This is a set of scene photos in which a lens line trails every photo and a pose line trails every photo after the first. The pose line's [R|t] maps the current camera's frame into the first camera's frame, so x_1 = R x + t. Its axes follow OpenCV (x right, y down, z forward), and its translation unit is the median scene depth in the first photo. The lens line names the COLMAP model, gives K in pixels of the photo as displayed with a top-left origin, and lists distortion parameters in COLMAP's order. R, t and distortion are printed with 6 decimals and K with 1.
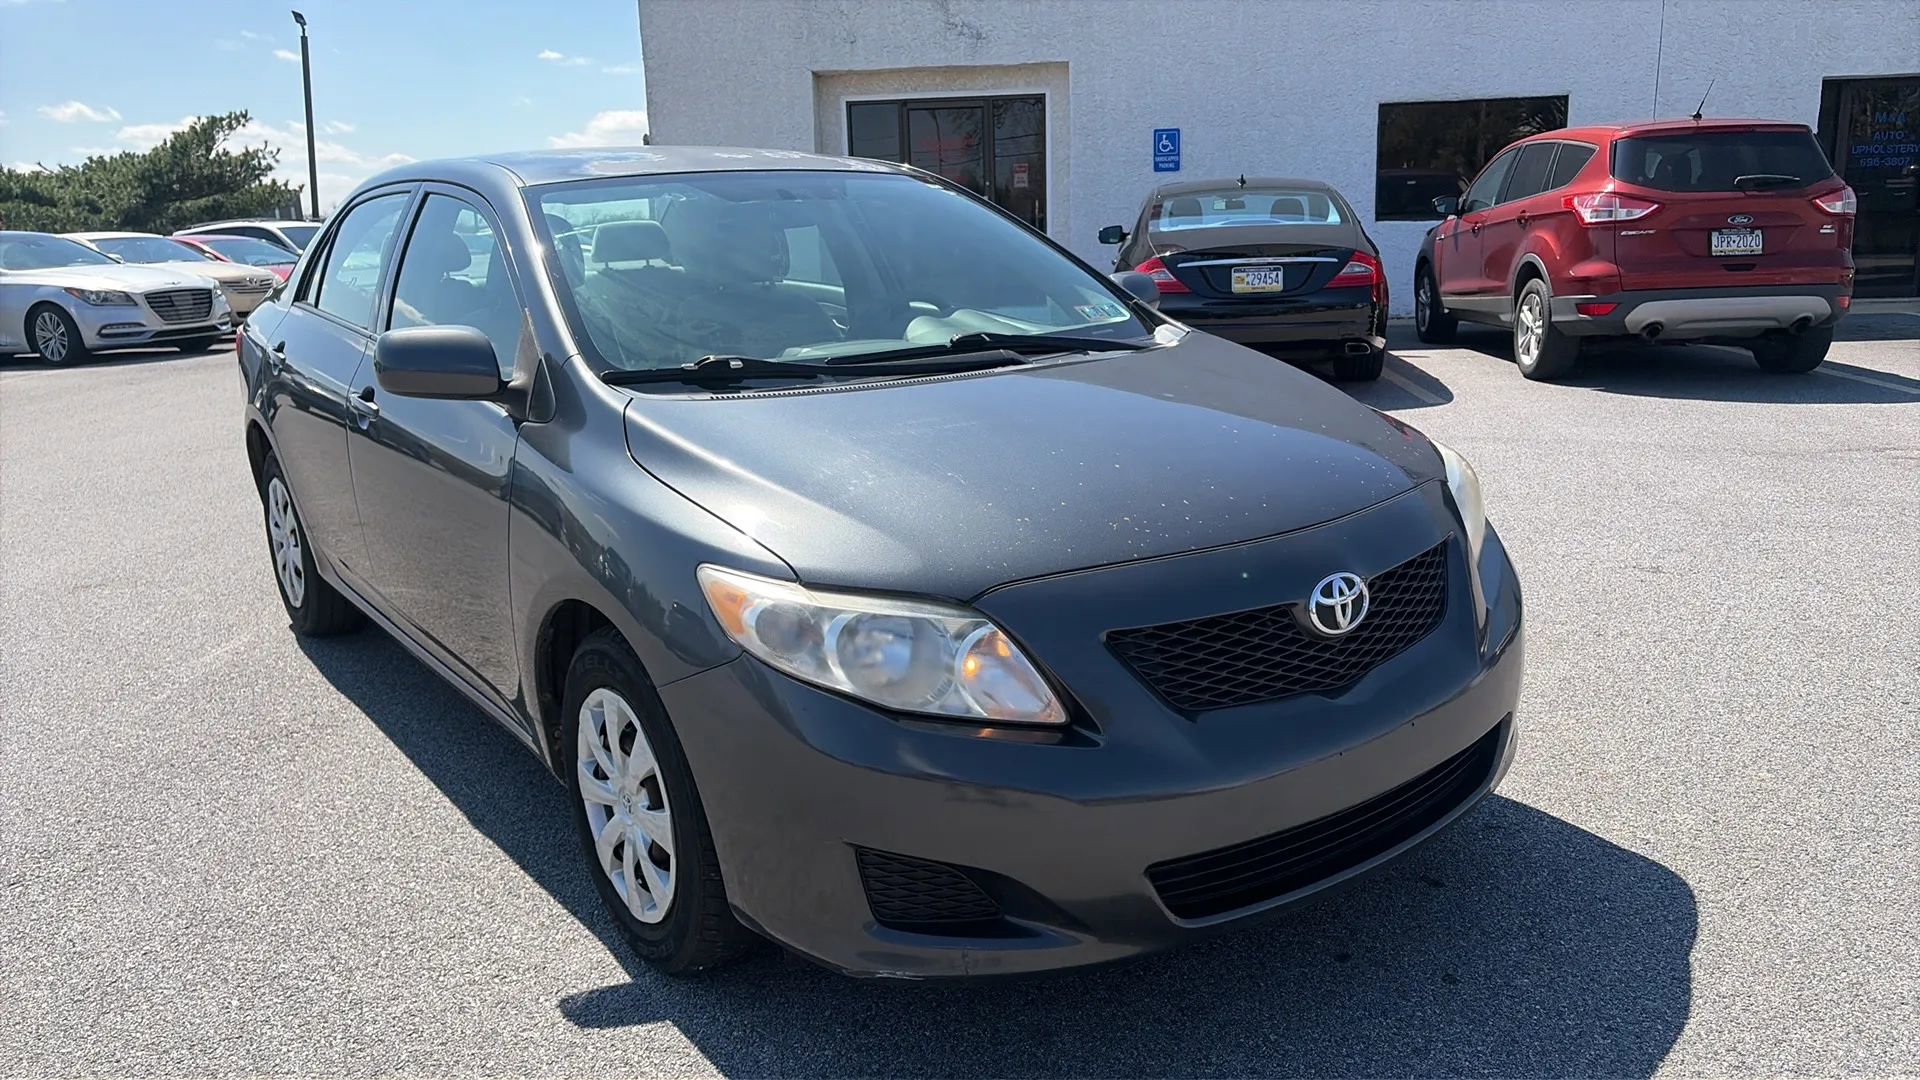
lens RADIAL K [[1390.2, 0, 991.3], [0, 1390.2, 557.9], [0, 0, 1]] dist [0.052128, -0.053120]
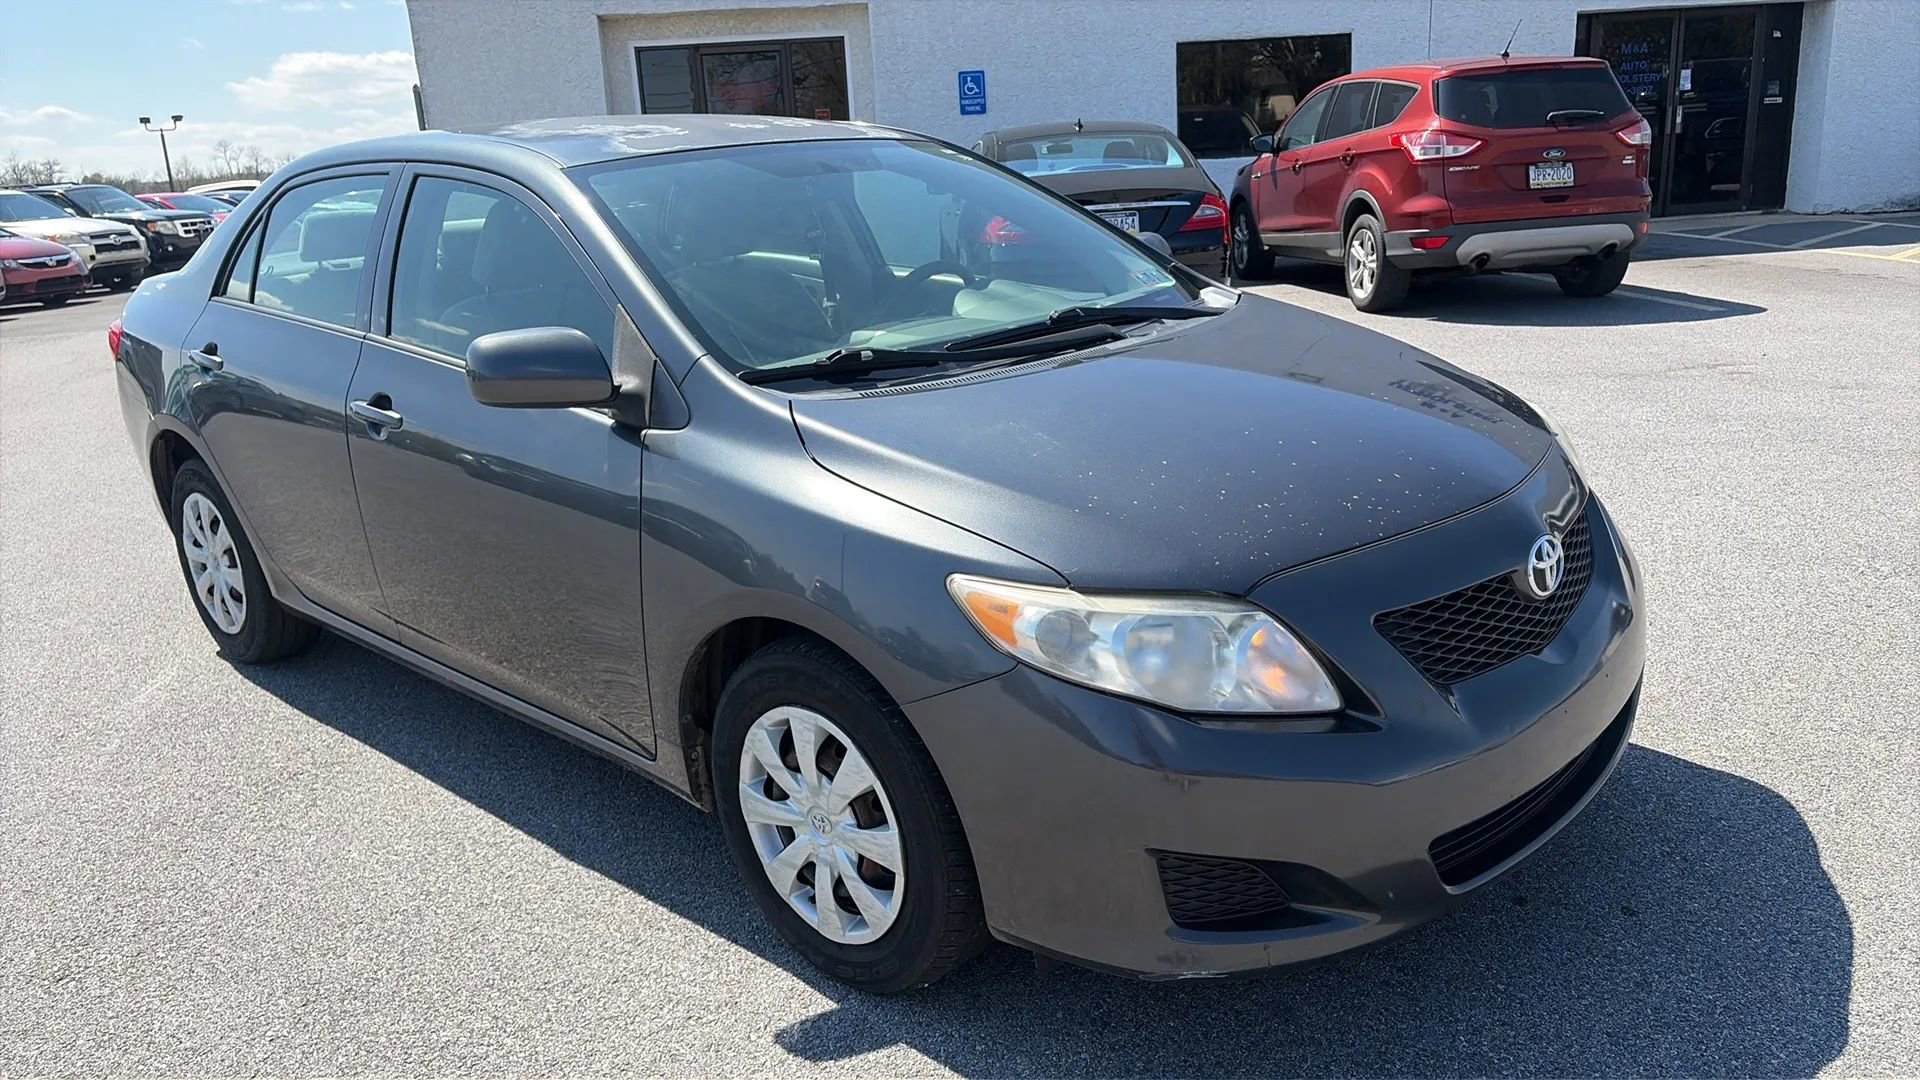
lens RADIAL K [[1390.2, 0, 978.9], [0, 1390.2, 558.3], [0, 0, 1]] dist [0.052128, -0.053120]
pose [[0.984503, -0.072179, 0.159823, -0.184851], [0.065600, 0.996782, 0.046073, -0.027109], [-0.162634, -0.034875, 0.986070, 0.028584]]
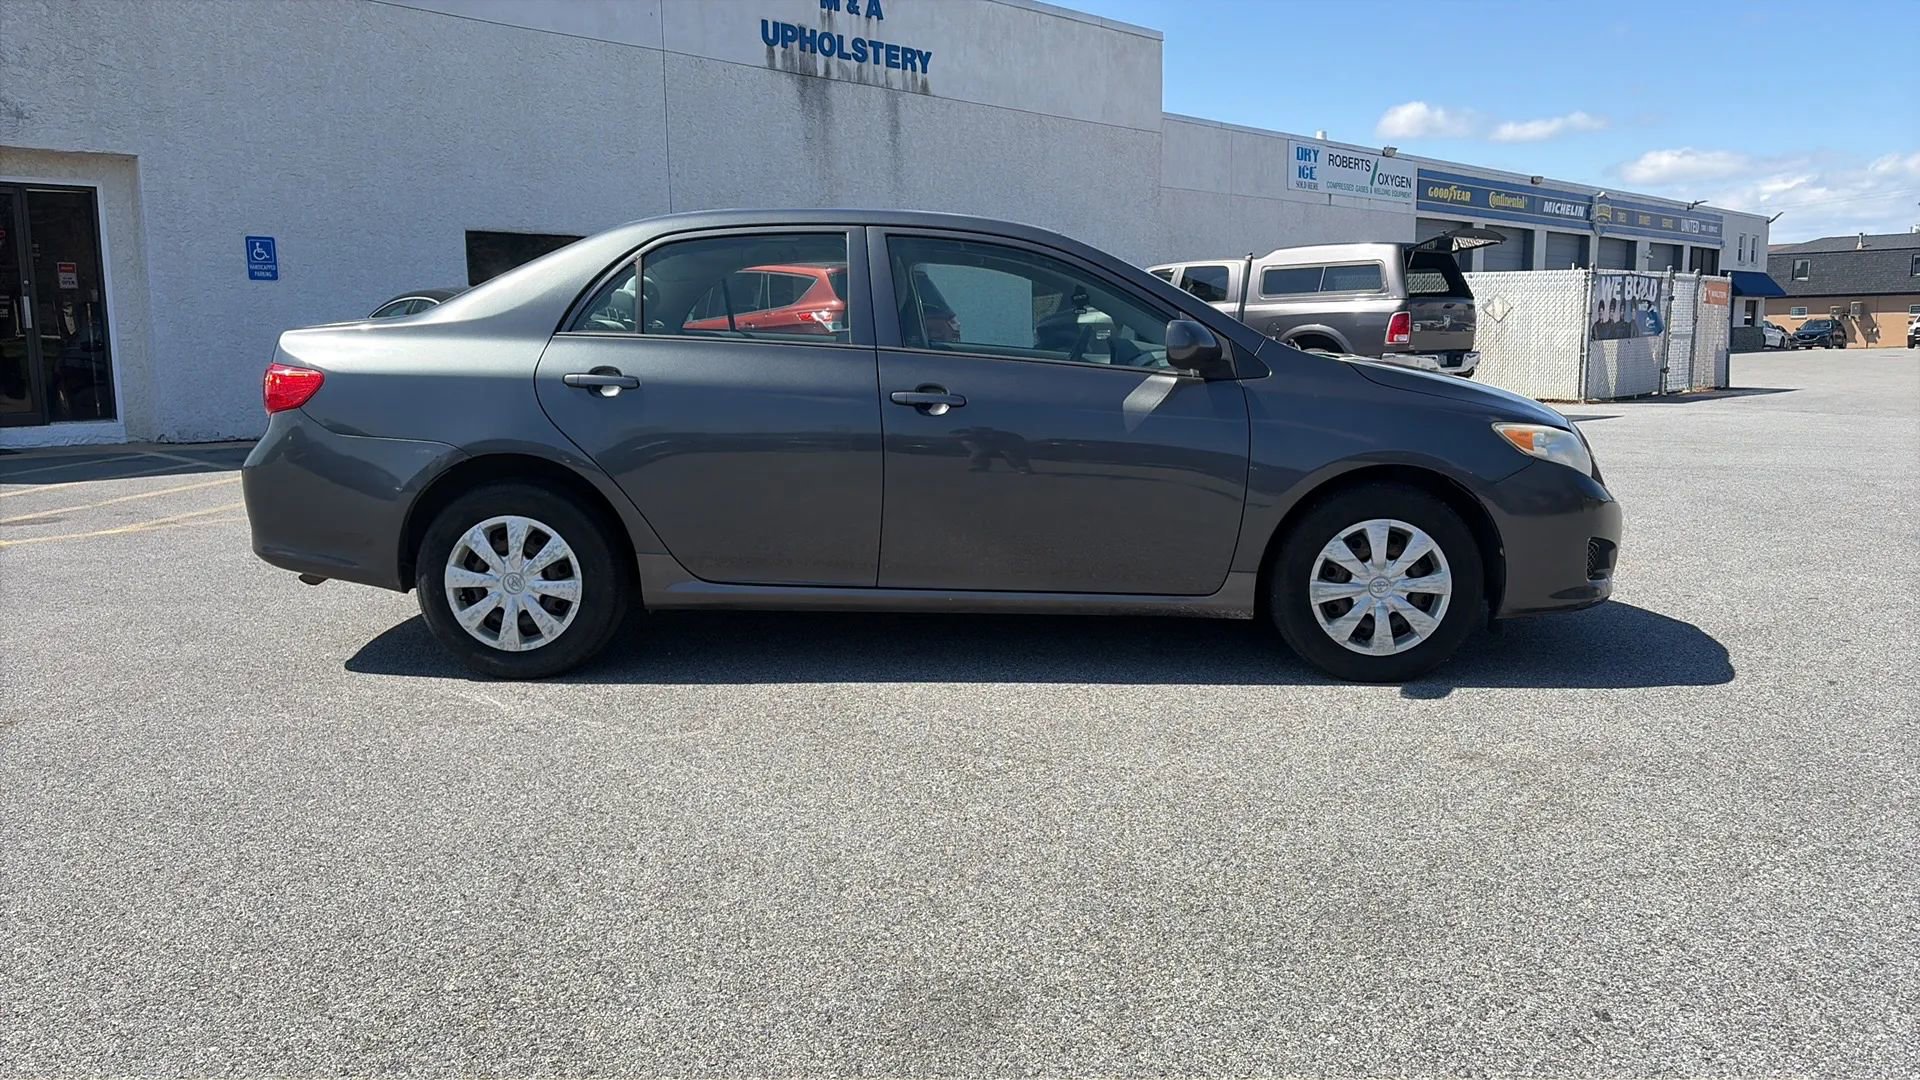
lens RADIAL K [[1390.2, 0, 976.0], [0, 1390.2, 540.5], [0, 0, 1]] dist [0.052128, -0.053120]
pose [[0.619486, -0.093191, 0.779457, -1.201699], [0.182525, 0.982815, -0.027561, 0.050130], [-0.763493, 0.159344, 0.625850, 0.190639]]
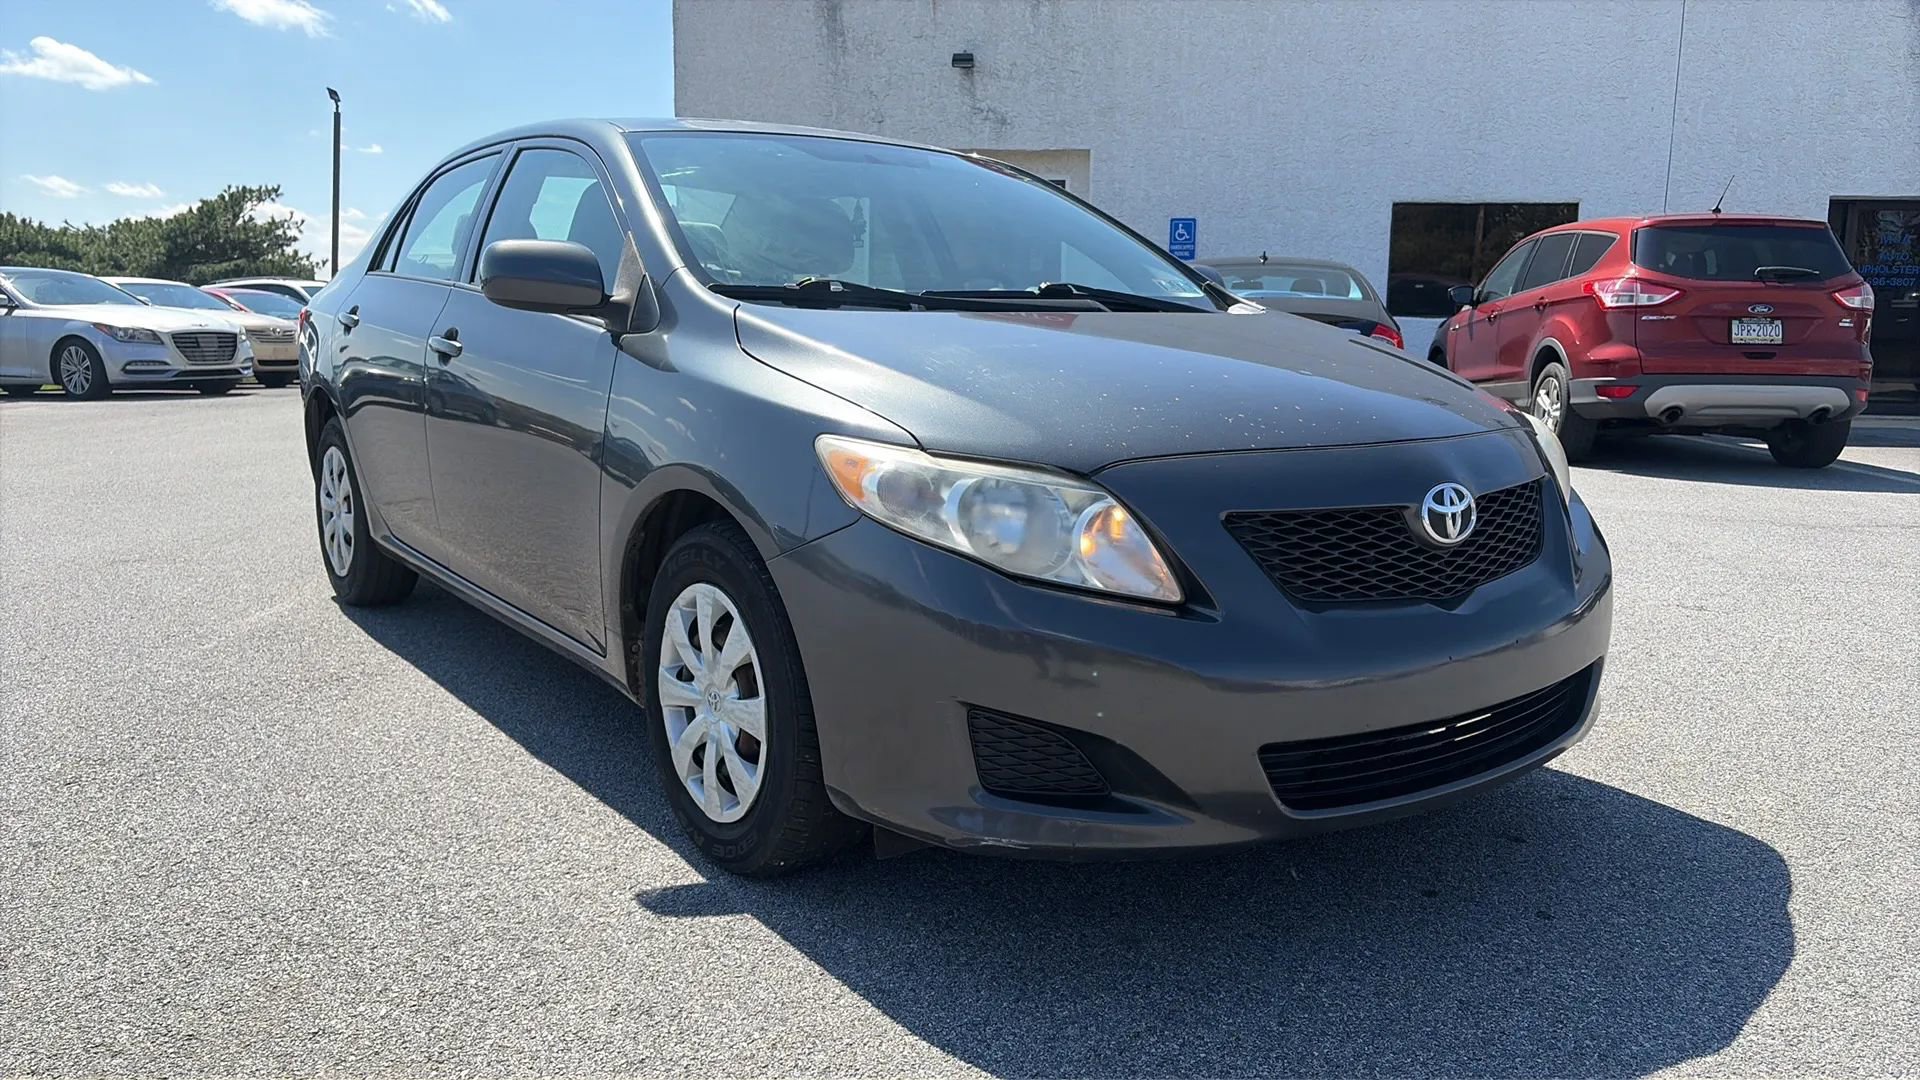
lens RADIAL K [[1390.2, 0, 966.0], [0, 1390.2, 560.4], [0, 0, 1]] dist [0.052128, -0.053120]
pose [[0.998843, 0.047567, -0.007113, -0.049158], [-0.047963, 0.996103, -0.074020, 0.088904], [0.003564, 0.074276, 0.997231, 0.001904]]
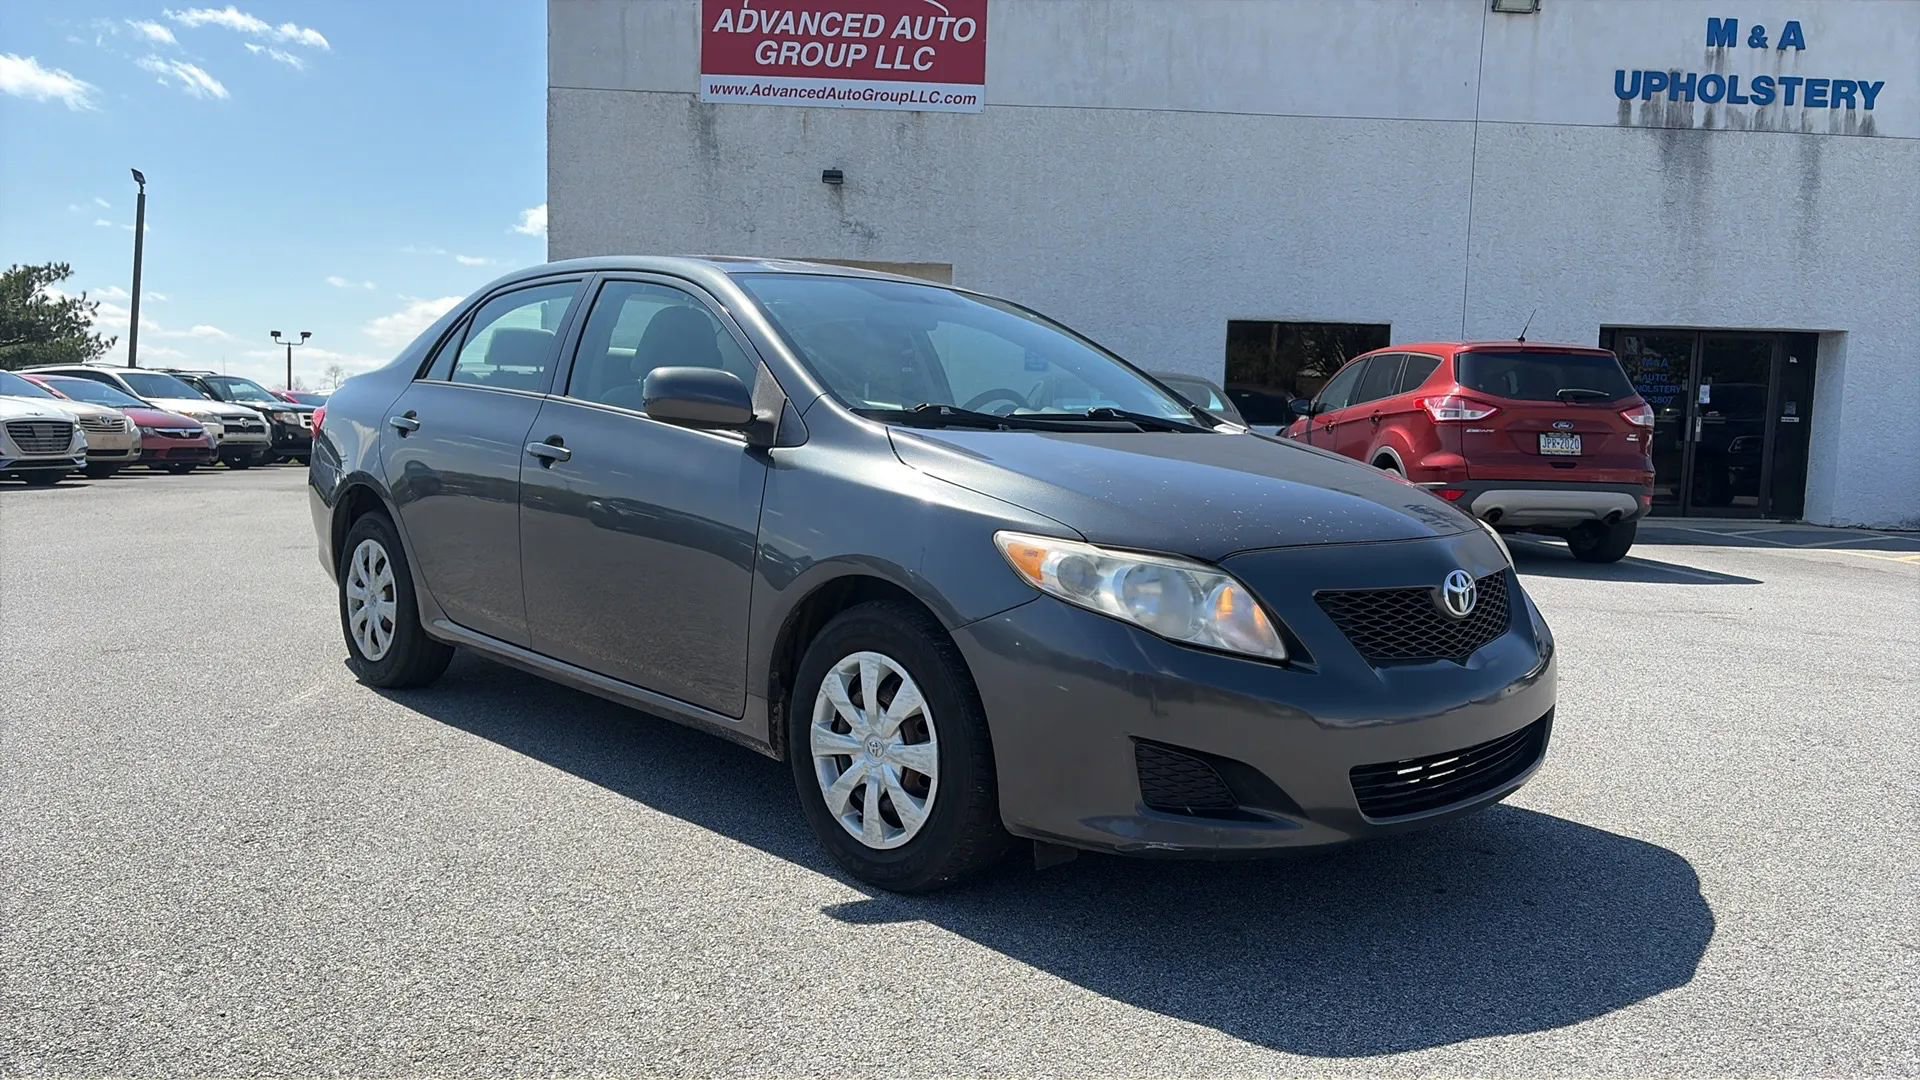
lens RADIAL K [[1390.2, 0, 957.9], [0, 1390.2, 571.4], [0, 0, 1]] dist [0.052128, -0.053120]
pose [[0.991413, 0.047299, 0.121912, -0.216219], [-0.030208, 0.989914, -0.138411, 0.118777], [-0.127229, 0.133540, 0.982843, -0.135618]]
